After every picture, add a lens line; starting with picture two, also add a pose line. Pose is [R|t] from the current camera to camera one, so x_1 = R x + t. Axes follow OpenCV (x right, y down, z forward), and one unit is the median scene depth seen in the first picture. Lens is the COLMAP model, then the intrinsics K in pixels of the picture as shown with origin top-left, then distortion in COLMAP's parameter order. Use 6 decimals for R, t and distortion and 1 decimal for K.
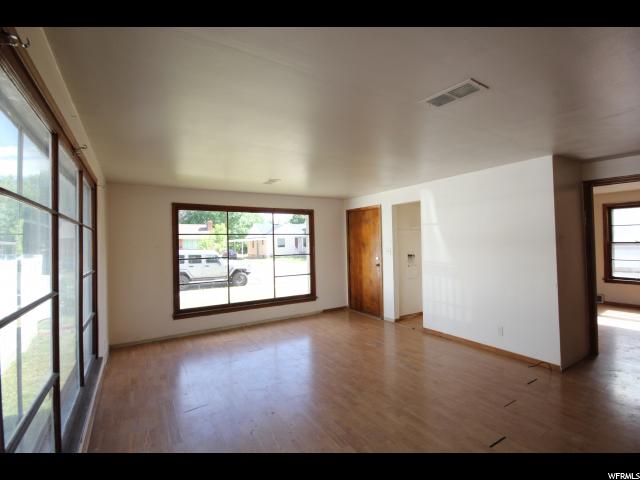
lens RADIAL K [[300.3, 0, 319.4], [0, 300.3, 240.5], [0, 0, 1]] dist [-0.003383, -0.006288]
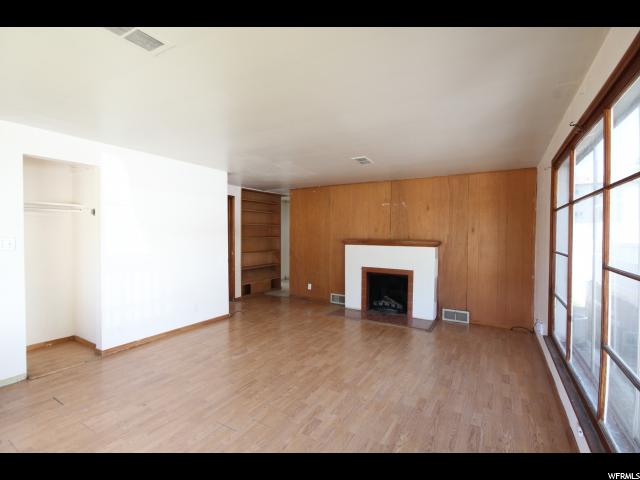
lens RADIAL K [[300.3, 0, 324.3], [0, 300.3, 240.7], [0, 0, 1]] dist [-0.003383, -0.006288]
pose [[-0.480144, -0.004189, 0.877180, -0.504350], [-0.003549, 0.999990, 0.002833, 0.030722], [-0.877183, -0.001753, -0.480154, 0.878987]]
